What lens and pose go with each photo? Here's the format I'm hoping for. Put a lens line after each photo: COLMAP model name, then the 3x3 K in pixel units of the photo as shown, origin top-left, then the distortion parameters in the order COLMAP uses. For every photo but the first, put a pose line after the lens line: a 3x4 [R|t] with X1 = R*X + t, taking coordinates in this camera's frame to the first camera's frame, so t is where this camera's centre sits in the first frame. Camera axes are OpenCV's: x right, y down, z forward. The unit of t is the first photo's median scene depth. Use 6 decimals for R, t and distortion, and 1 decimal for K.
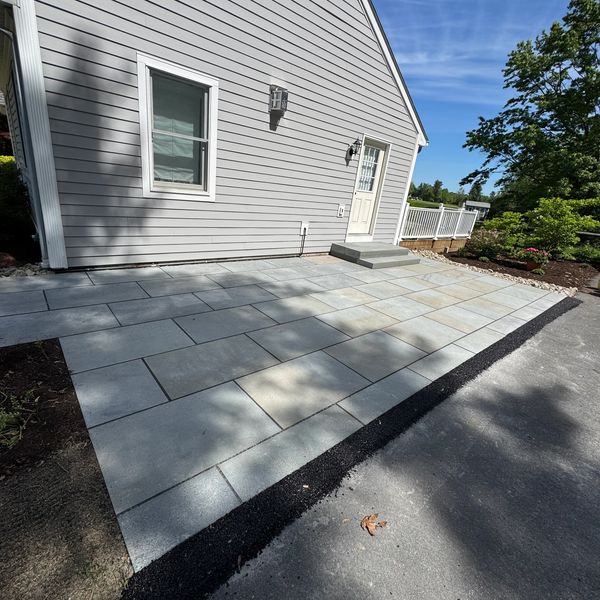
lens RADIAL K [[317.4, 0, 300.0], [0, 317.4, 300.0], [0, 0, 1]] dist [-0.000121, -0.001007]
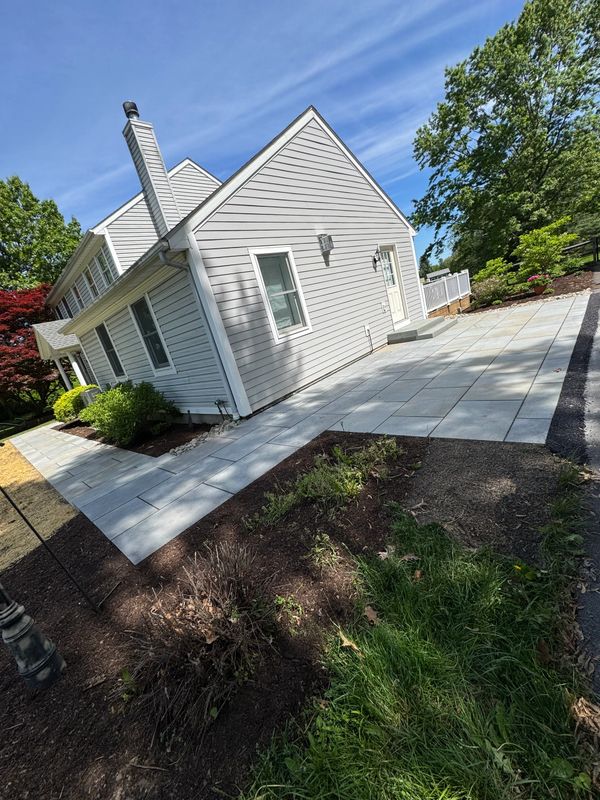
lens RADIAL K [[319.5, 0, 300.0], [0, 319.5, 400.0], [0, 0, 1]] dist [0.001943, 0.000270]
pose [[0.917739, -0.396878, 0.015606, -0.439818], [0.396410, 0.912789, -0.098358, 0.046675], [0.024791, 0.096453, 0.995029, -0.251630]]
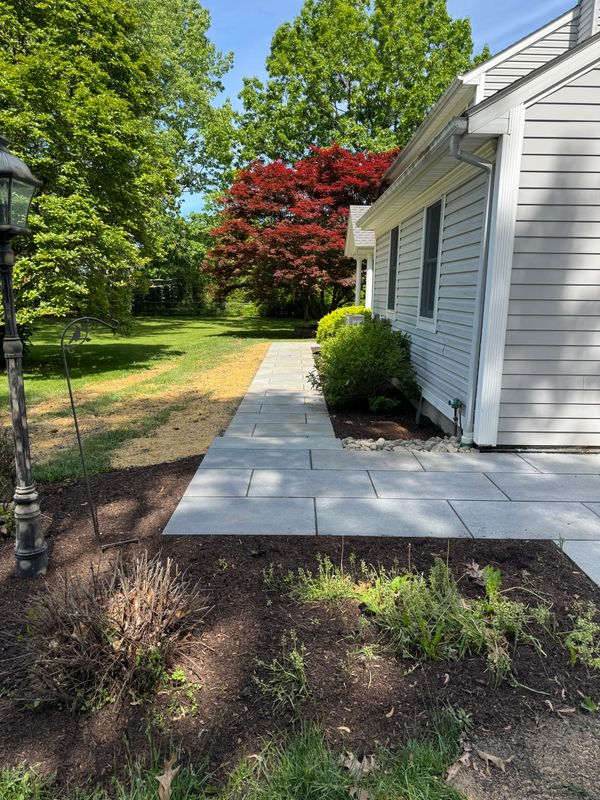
lens RADIAL K [[562.6, 0, 300.0], [0, 562.6, 400.0], [0, 0, 1]] dist [0.076150, -0.072486]
pose [[0.760651, 0.012025, -0.649050, -0.193402], [-0.149047, 0.976353, -0.156586, 0.051107], [0.631819, 0.215847, 0.744456, -0.200192]]
